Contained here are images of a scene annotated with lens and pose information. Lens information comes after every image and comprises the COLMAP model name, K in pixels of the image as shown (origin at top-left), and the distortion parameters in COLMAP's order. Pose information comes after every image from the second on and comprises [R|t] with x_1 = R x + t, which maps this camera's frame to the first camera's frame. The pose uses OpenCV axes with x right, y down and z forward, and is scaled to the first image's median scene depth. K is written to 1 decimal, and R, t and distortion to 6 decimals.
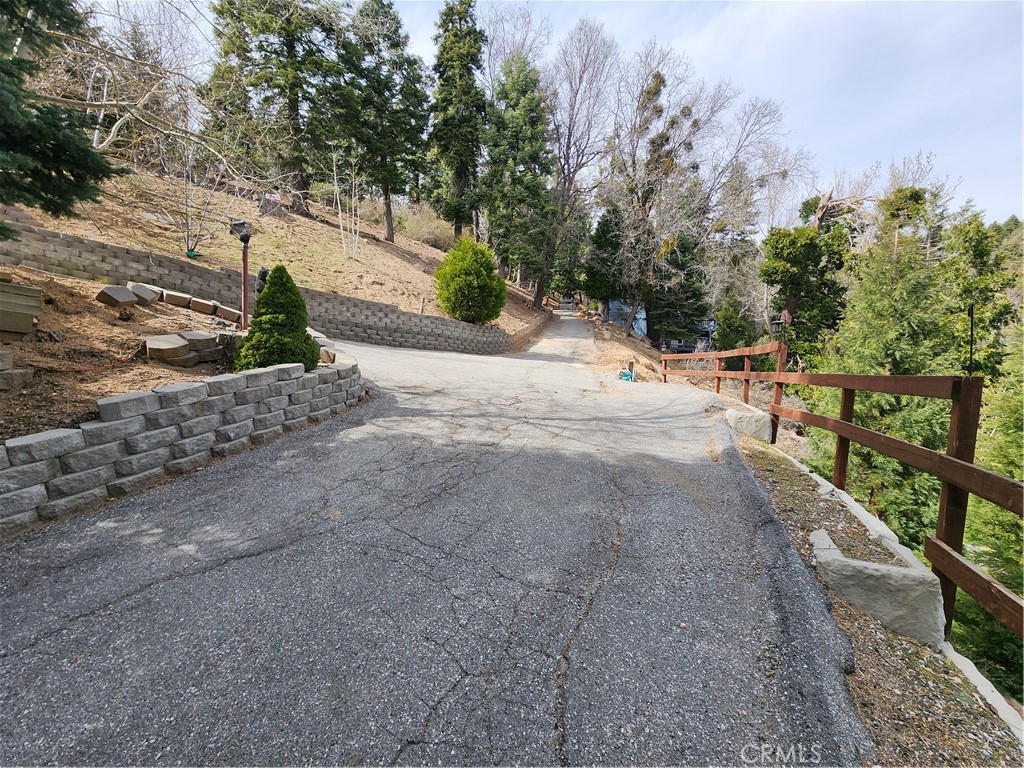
lens RADIAL K [[414.2, 0, 514.6], [0, 414.2, 386.4], [0, 0, 1]] dist [0.001230, -0.000207]
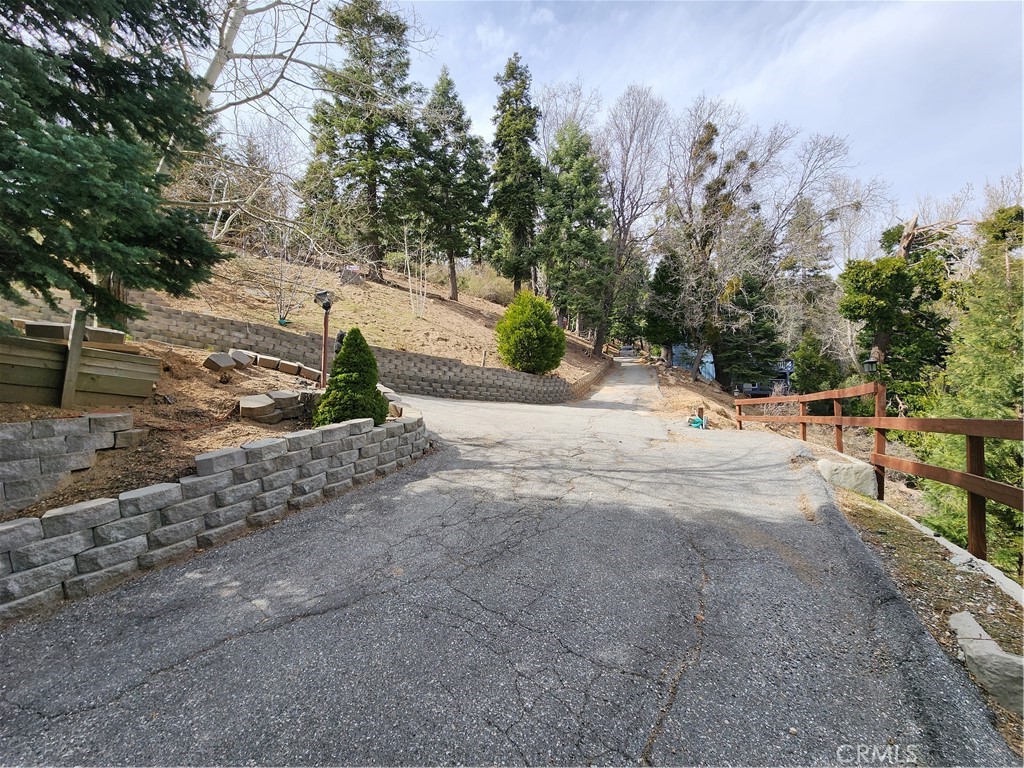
lens RADIAL K [[414.3, 0, 516.0], [0, 414.3, 388.1], [0, 0, 1]] dist [0.002260, -0.000105]
pose [[0.989461, -0.031016, -0.141438, -0.000141], [0.014695, 0.993256, -0.115006, -0.001423], [0.144052, 0.111715, 0.983244, 0.003125]]
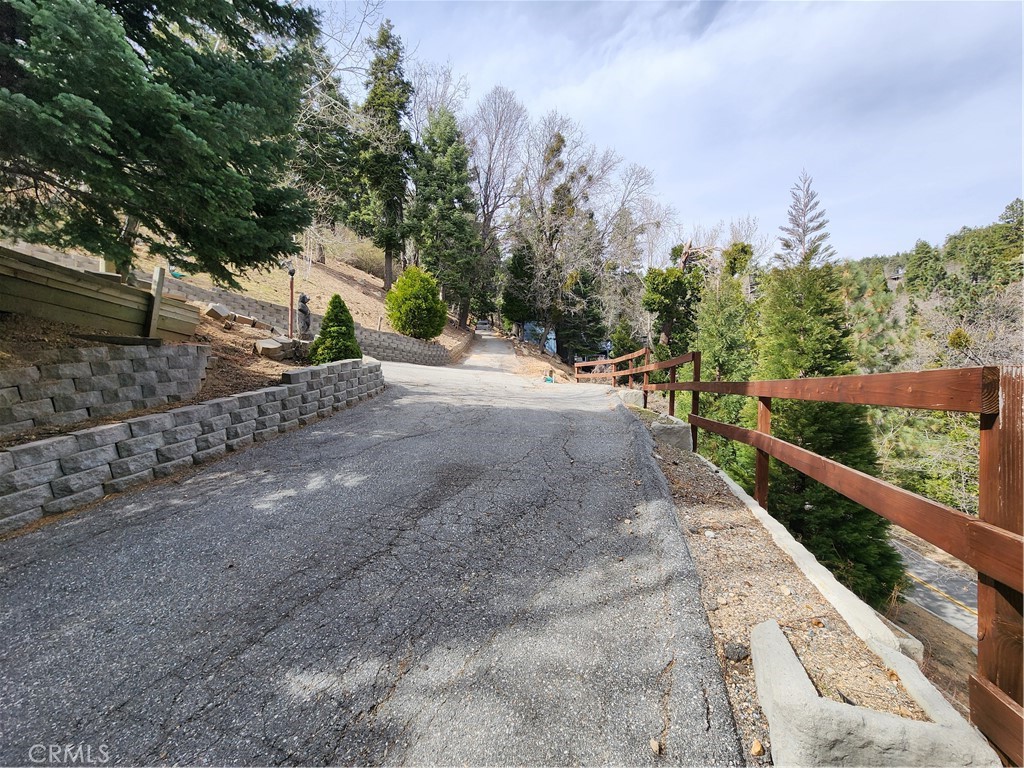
lens RADIAL K [[414.2, 0, 514.6], [0, 414.2, 386.4], [0, 0, 1]] dist [0.001230, -0.000207]
pose [[0.976393, -0.015847, 0.215419, -0.078447], [0.026618, 0.998531, -0.047192, 0.036144], [-0.214355, 0.051812, 0.975381, -0.164660]]
